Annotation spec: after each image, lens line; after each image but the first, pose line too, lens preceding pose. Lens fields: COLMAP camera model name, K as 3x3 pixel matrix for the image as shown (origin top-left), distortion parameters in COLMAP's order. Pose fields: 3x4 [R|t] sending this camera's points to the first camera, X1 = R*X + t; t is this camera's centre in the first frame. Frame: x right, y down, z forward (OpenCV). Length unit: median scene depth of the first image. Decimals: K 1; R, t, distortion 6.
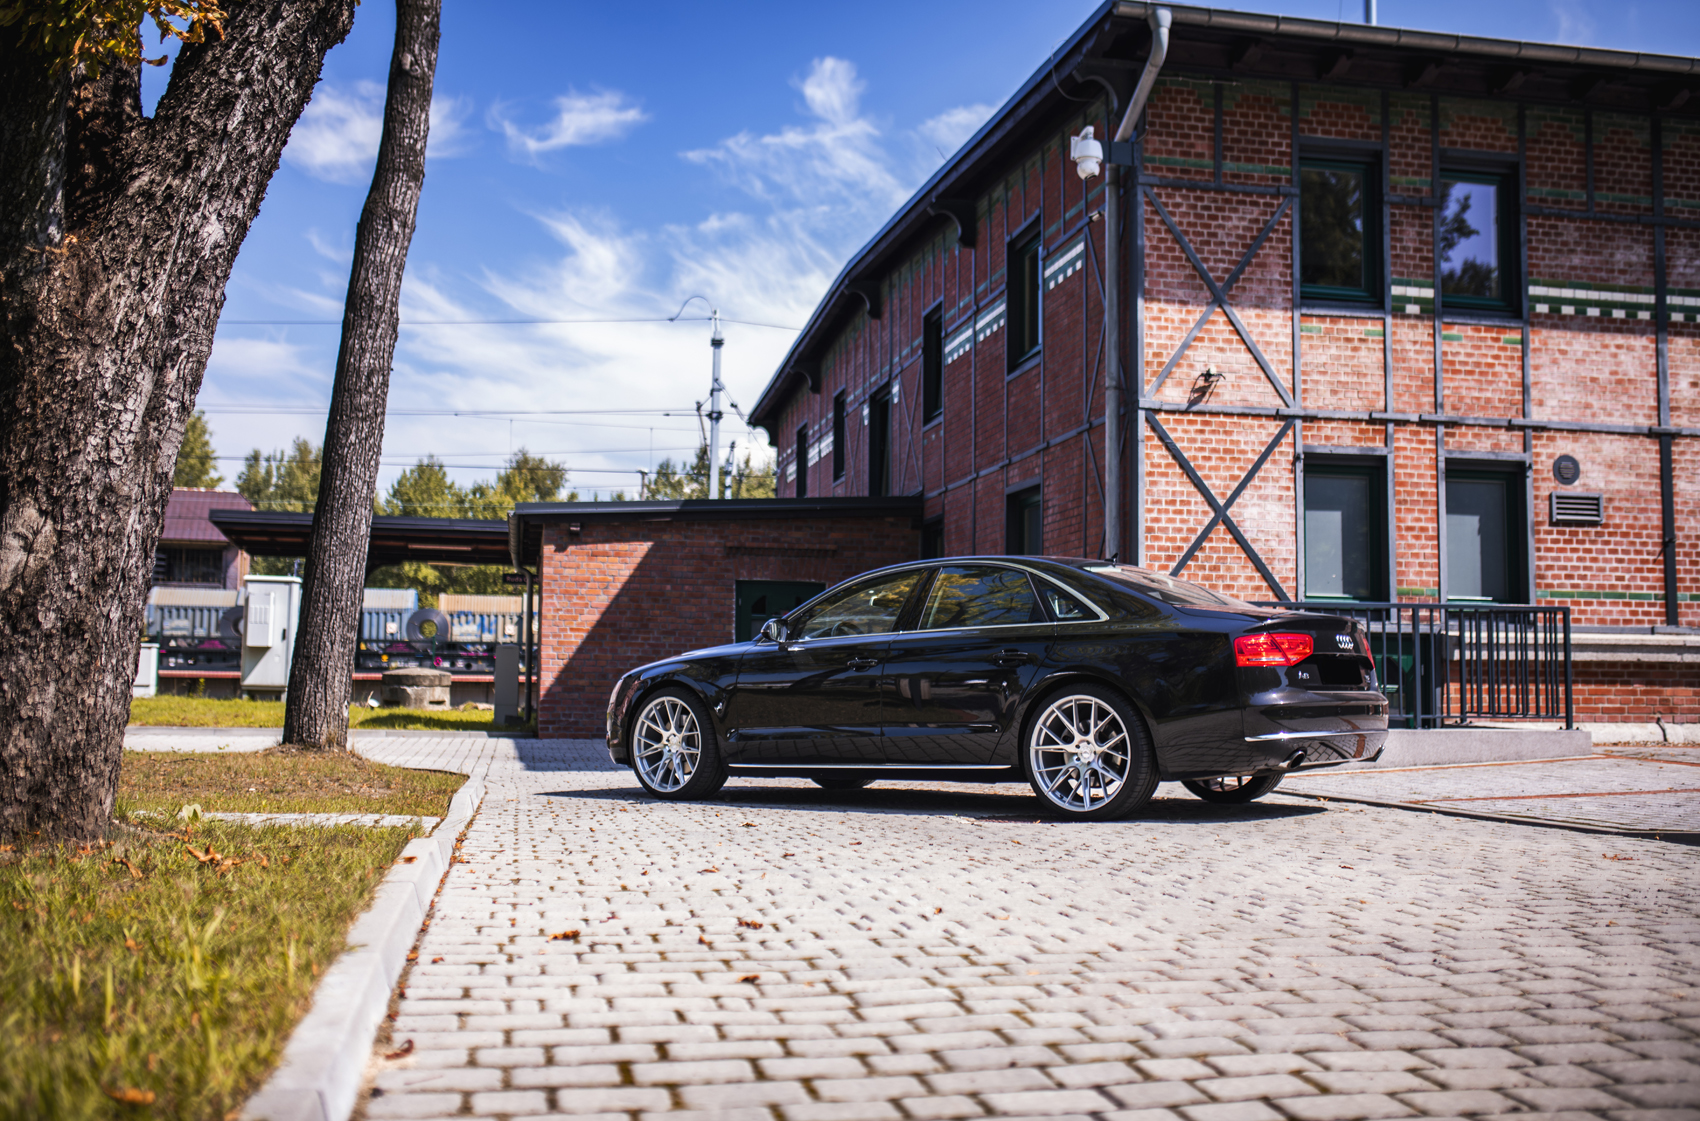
lens RADIAL K [[1656.6, 0, 850.0], [0, 1656.6, 560.5], [0, 0, 1]] dist [-0.016179, 0.024257]
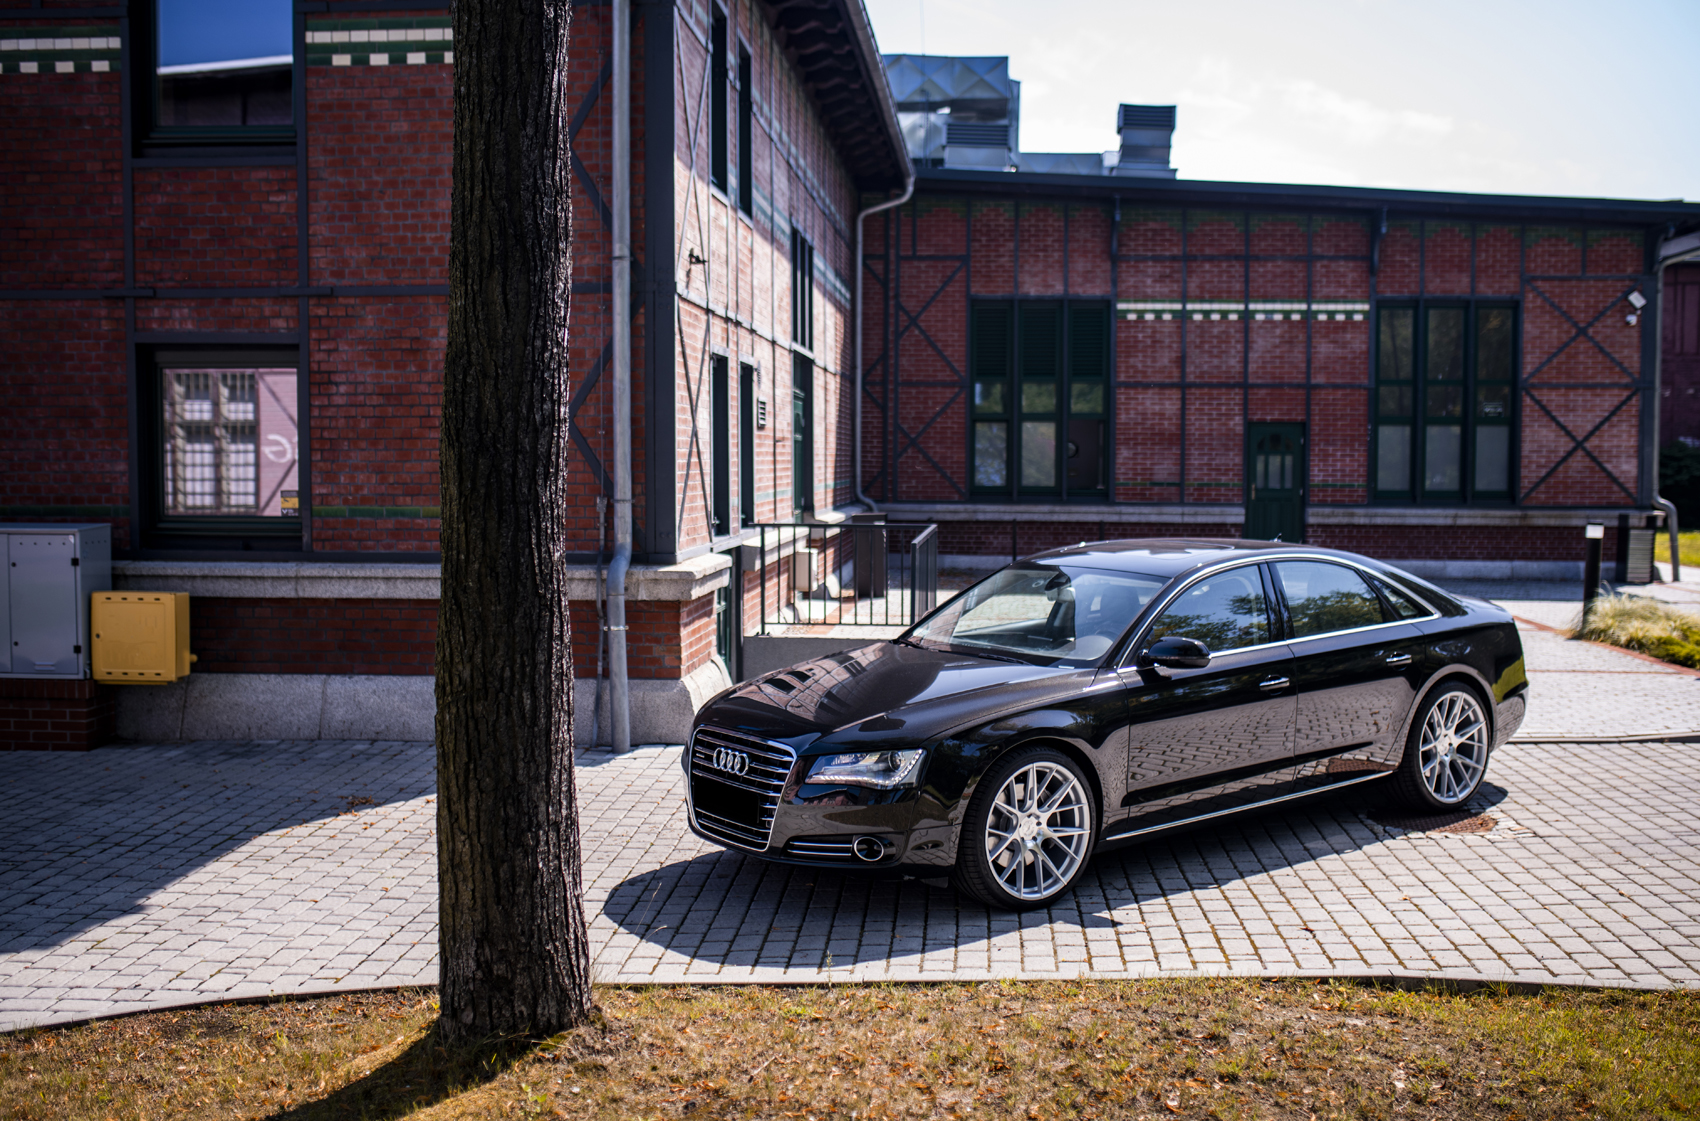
lens RADIAL K [[1767.4, 0, 850.0], [0, 1767.4, 560.5], [0, 0, 1]] dist [-0.060585, 0.149756]
pose [[0.264573, -0.072981, 0.961600, -0.625516], [-0.068199, 0.993220, 0.094145, -0.048294], [-0.961951, -0.090489, 0.257802, 0.672949]]
